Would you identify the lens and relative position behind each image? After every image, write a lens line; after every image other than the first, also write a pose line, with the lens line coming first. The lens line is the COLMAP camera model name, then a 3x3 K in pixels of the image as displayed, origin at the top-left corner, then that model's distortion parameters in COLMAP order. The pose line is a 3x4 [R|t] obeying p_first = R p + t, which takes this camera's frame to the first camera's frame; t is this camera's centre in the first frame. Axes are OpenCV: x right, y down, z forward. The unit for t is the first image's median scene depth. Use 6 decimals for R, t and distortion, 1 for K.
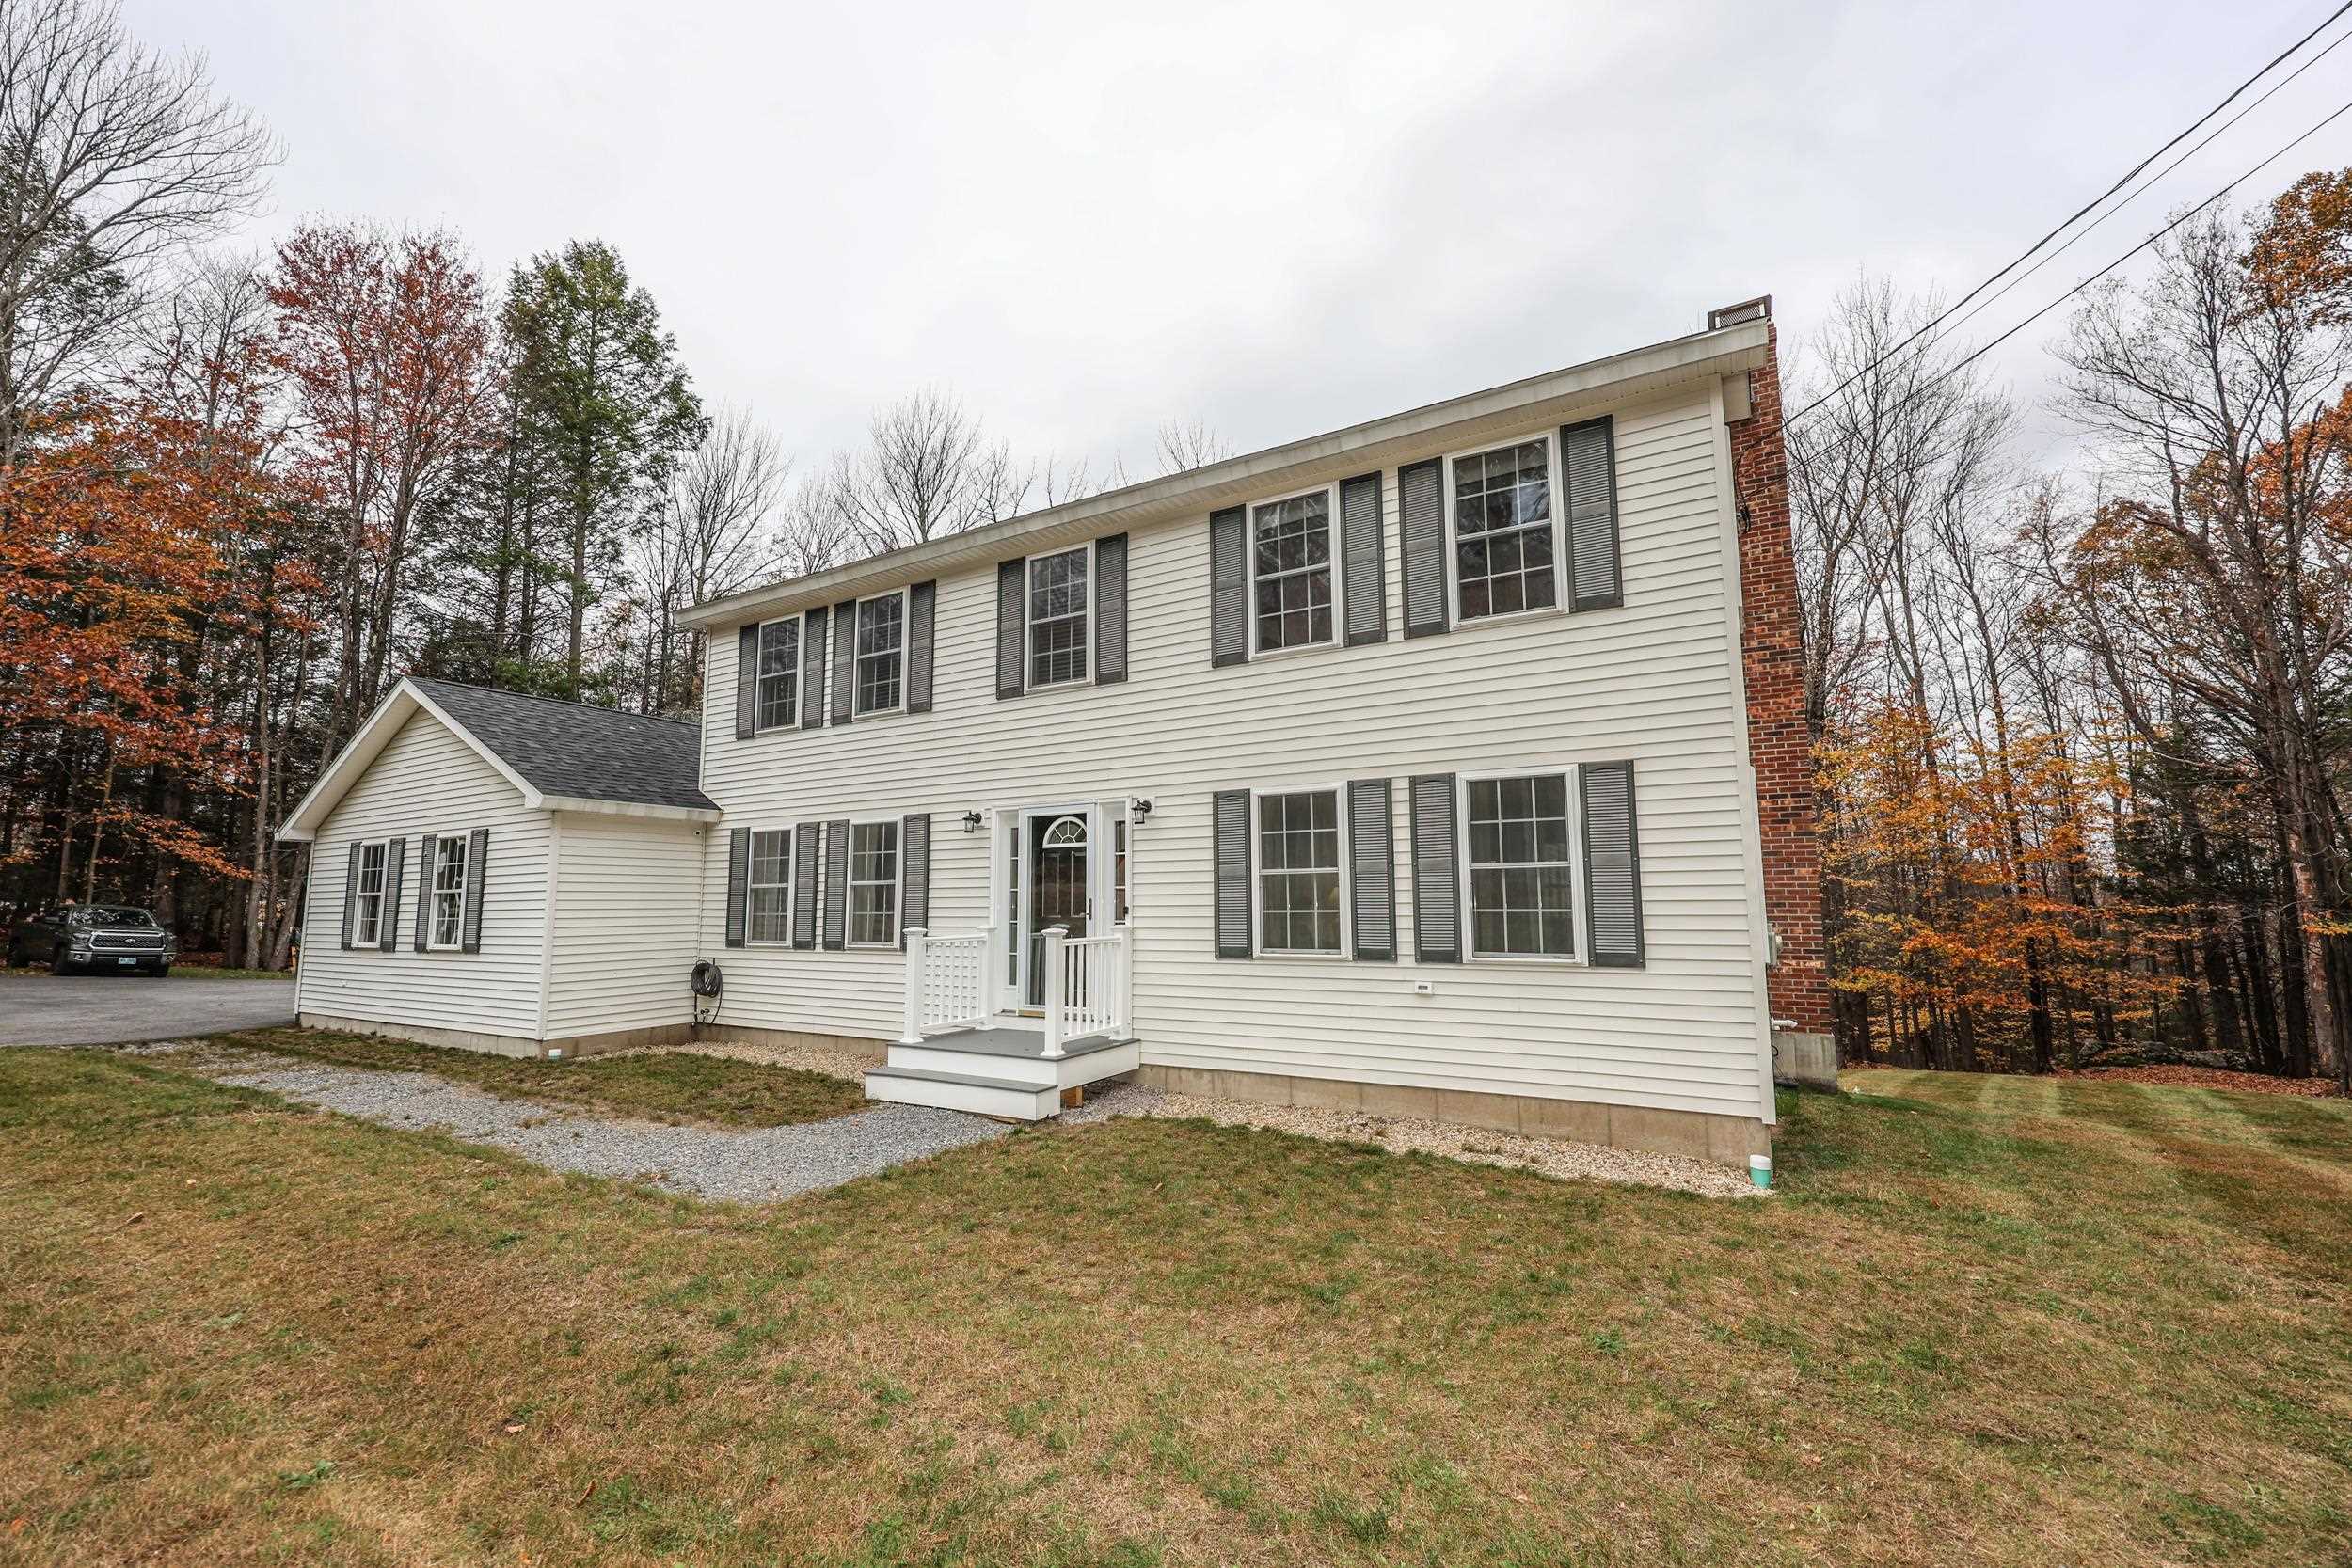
lens RADIAL K [[946.5, 0, 1176.0], [0, 946.5, 784.0], [0, 0, 1]] dist [0.001069, 0.000027]
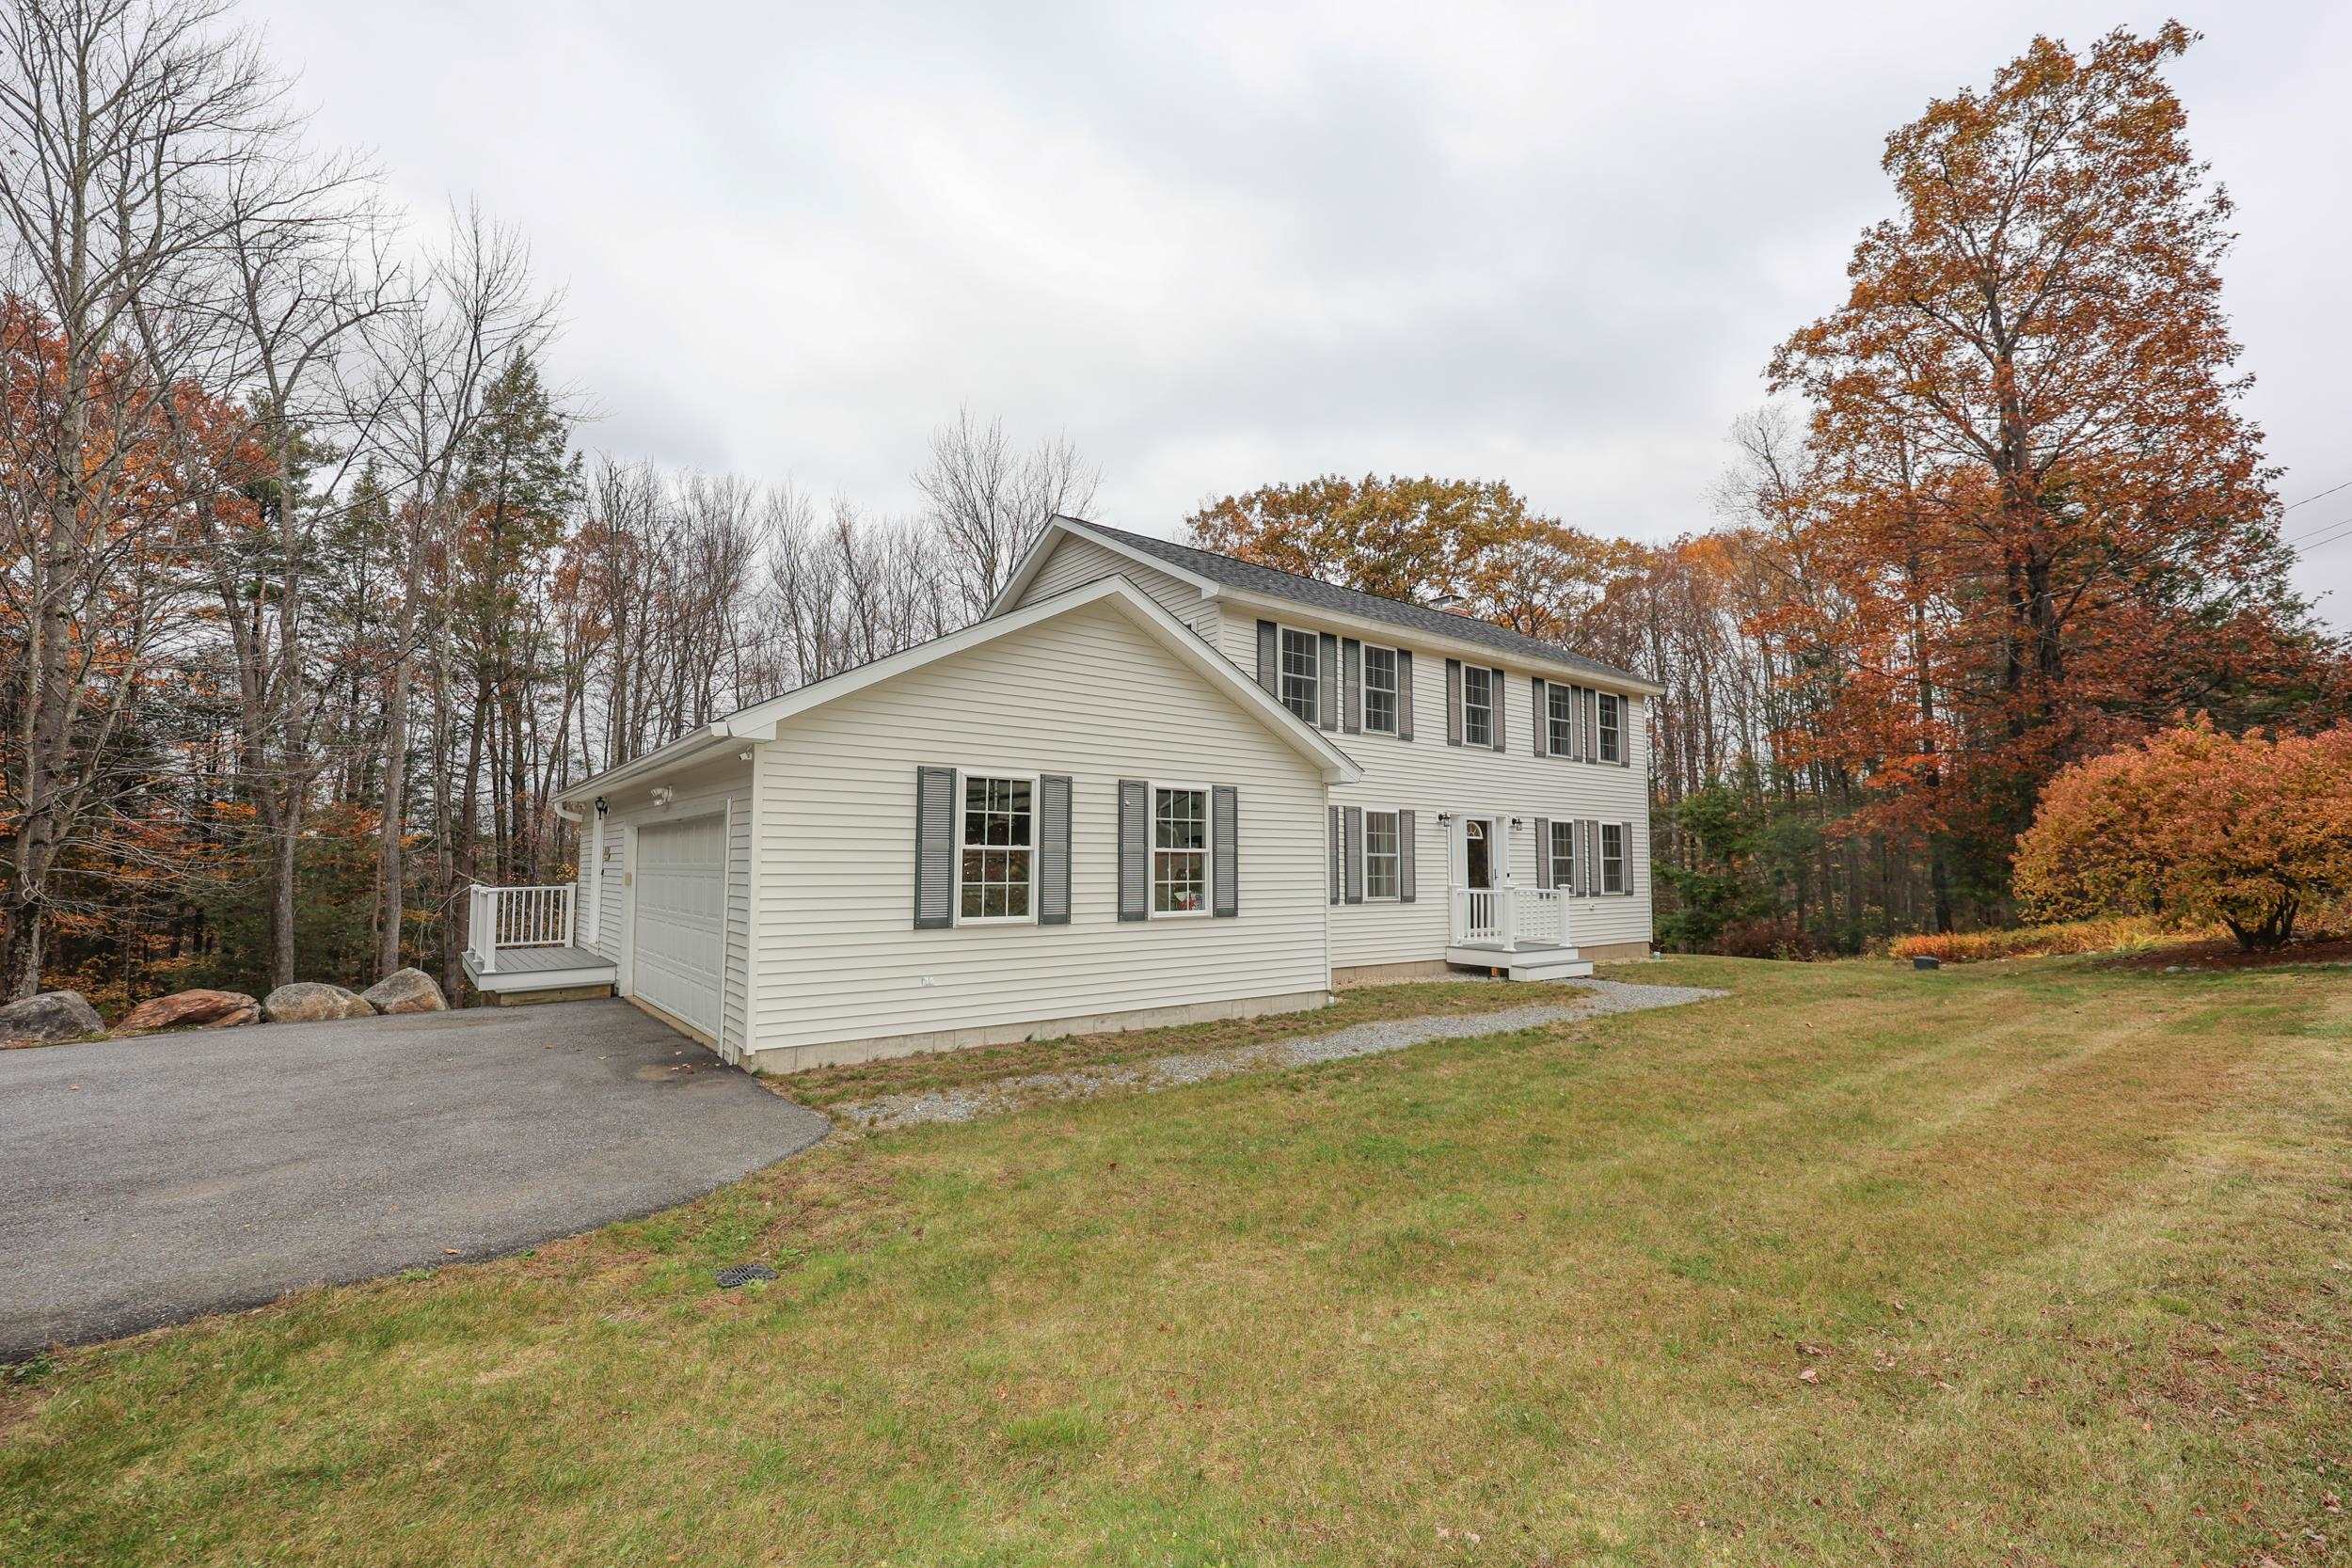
lens RADIAL K [[1019.6, 0, 1176.0], [0, 1019.6, 784.0], [0, 0, 1]] dist [0.007424, 0.000067]
pose [[0.345507, 0.091797, 0.933916, -1.675790], [-0.114070, 0.991932, -0.055299, 0.107709], [-0.931457, -0.087426, 0.353191, 0.688288]]
